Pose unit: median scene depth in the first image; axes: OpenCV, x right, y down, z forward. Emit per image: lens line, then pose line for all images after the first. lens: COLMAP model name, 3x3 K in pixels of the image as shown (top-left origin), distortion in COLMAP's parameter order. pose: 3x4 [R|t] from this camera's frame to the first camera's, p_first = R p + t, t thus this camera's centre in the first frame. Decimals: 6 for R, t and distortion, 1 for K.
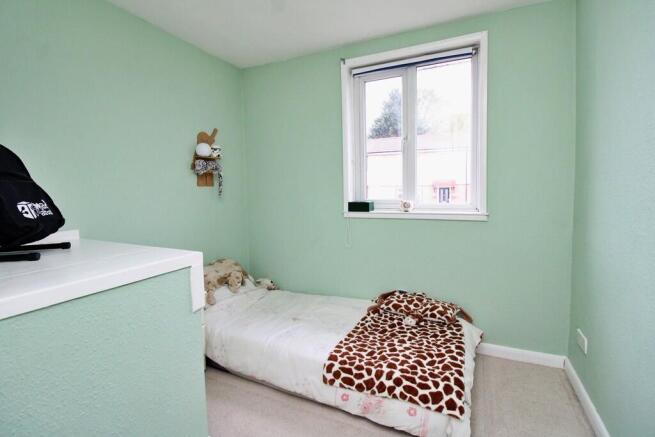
lens RADIAL K [[308.9, 0, 330.0], [0, 308.9, 207.5], [0, 0, 1]] dist [-0.001222, -0.000293]
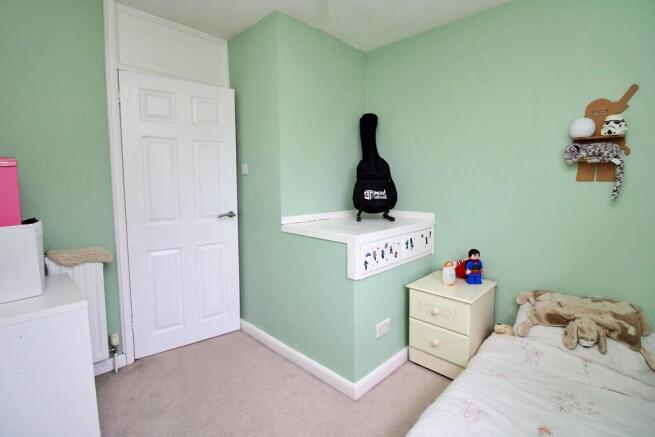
lens RADIAL K [[308.9, 0, 330.0], [0, 308.9, 207.5], [0, 0, 1]] dist [-0.001222, -0.000293]
pose [[-0.308326, 0.087245, -0.947272, 0.426837], [-0.061262, 0.991897, 0.111295, -0.054627], [0.949306, 0.092347, -0.300483, 0.691835]]
